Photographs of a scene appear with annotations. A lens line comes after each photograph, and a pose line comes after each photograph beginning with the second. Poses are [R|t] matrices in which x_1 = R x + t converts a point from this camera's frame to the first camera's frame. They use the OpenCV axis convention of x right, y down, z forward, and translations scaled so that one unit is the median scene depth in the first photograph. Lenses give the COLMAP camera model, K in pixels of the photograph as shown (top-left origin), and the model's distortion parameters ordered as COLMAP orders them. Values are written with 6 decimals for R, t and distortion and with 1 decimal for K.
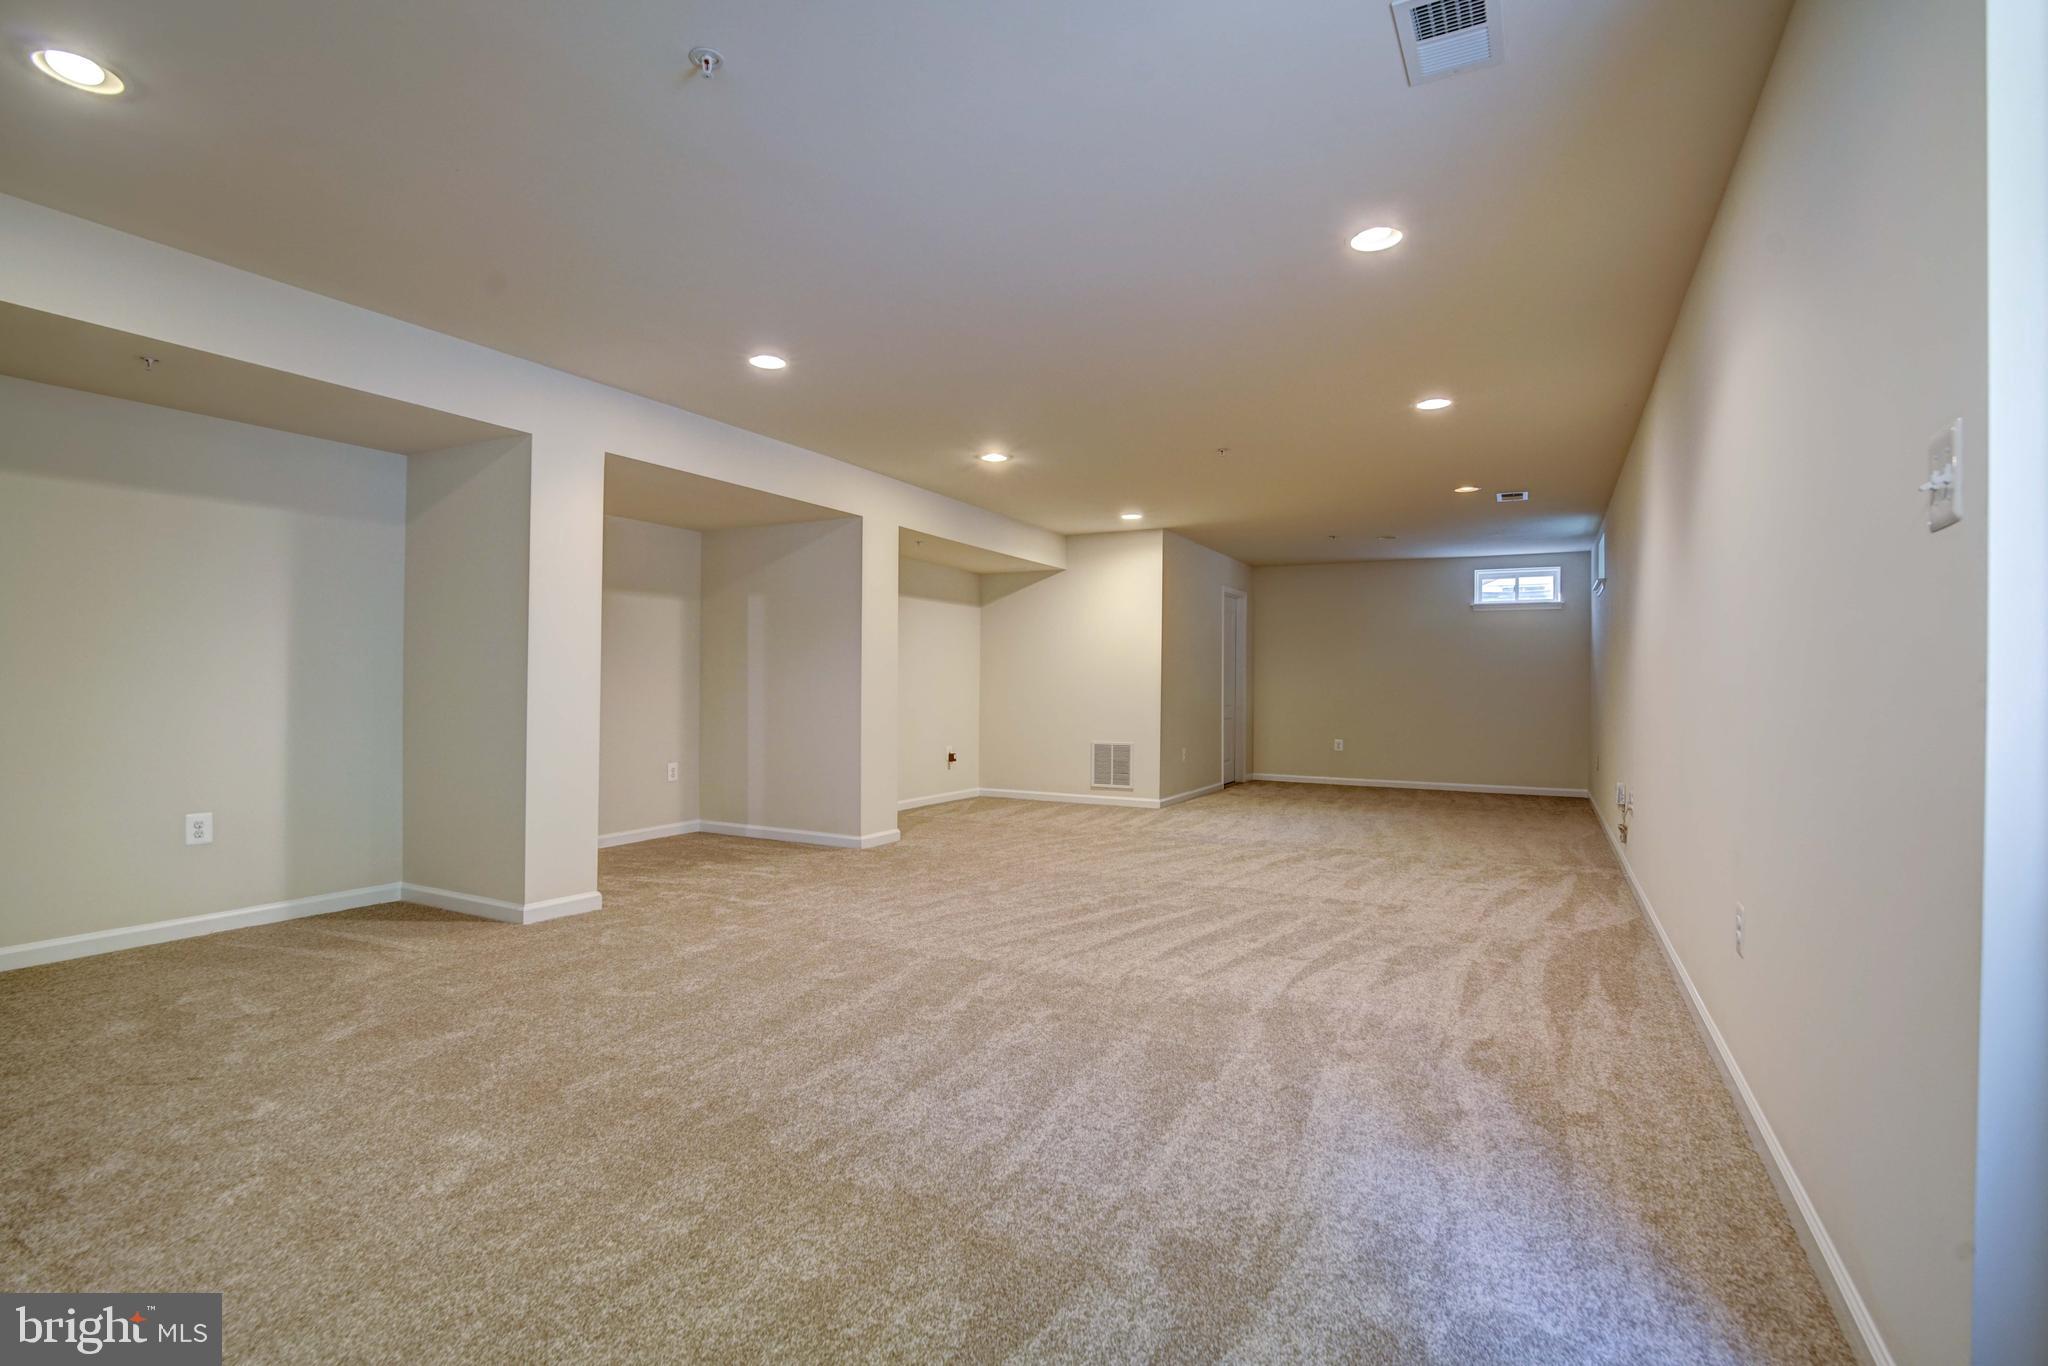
lens RADIAL K [[949.7, 0, 1028.8], [0, 949.7, 684.6], [0, 0, 1]] dist [-0.024693, 0.001268]
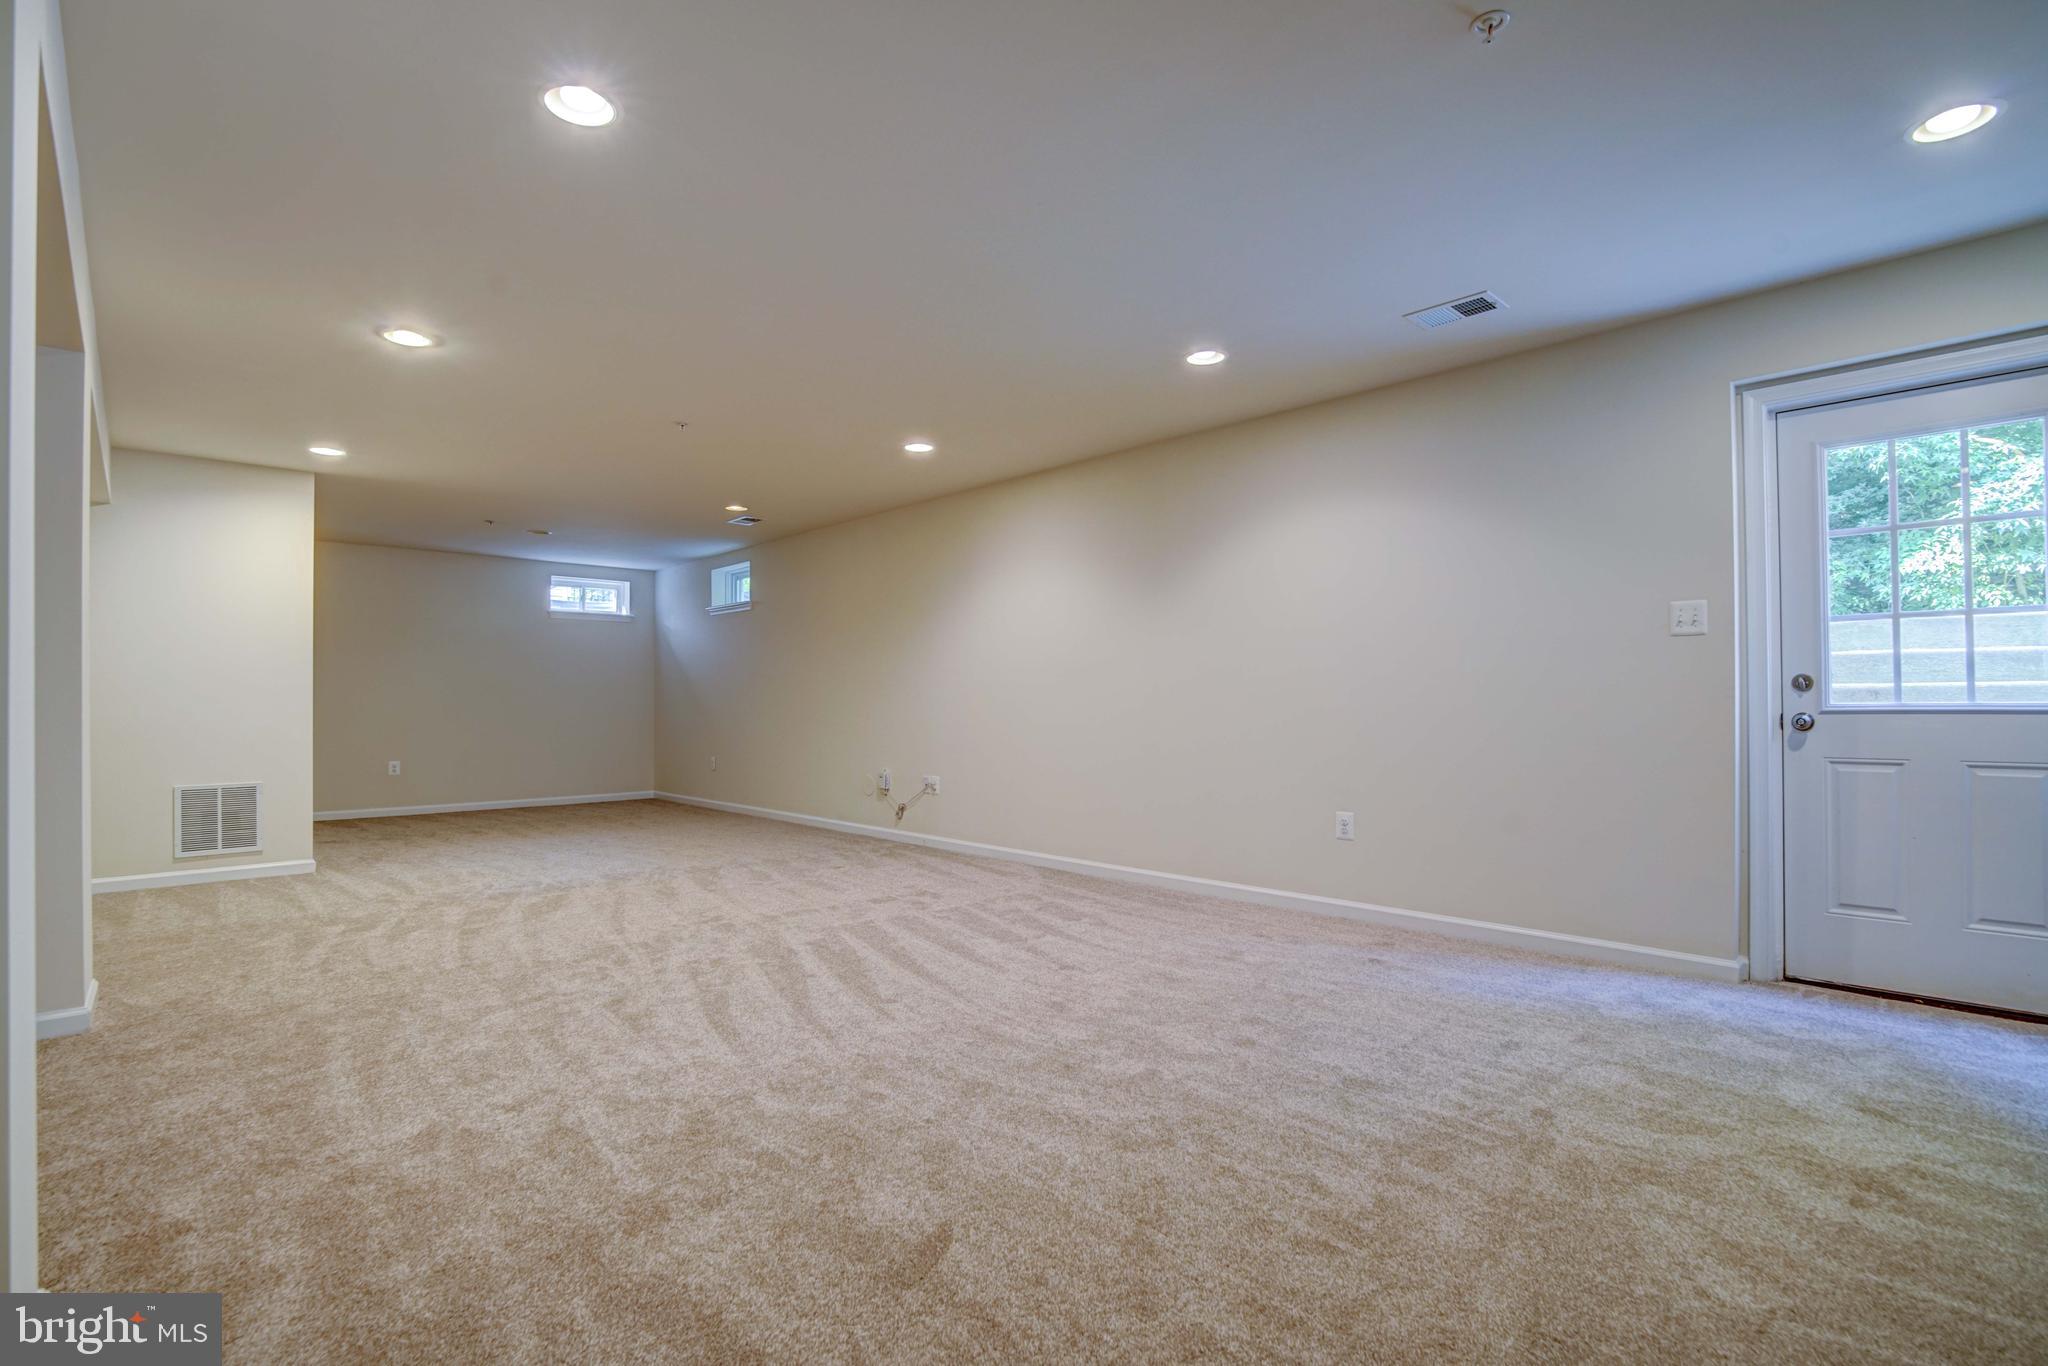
lens RADIAL K [[949.7, 0, 1021.9], [0, 949.7, 684.0], [0, 0, 1]] dist [-0.024693, 0.001268]
pose [[0.337919, 0.005991, 0.941156, -0.330355], [0.003951, 0.999962, -0.007784, -0.000956], [-0.941167, 0.006349, 0.337882, 0.268004]]
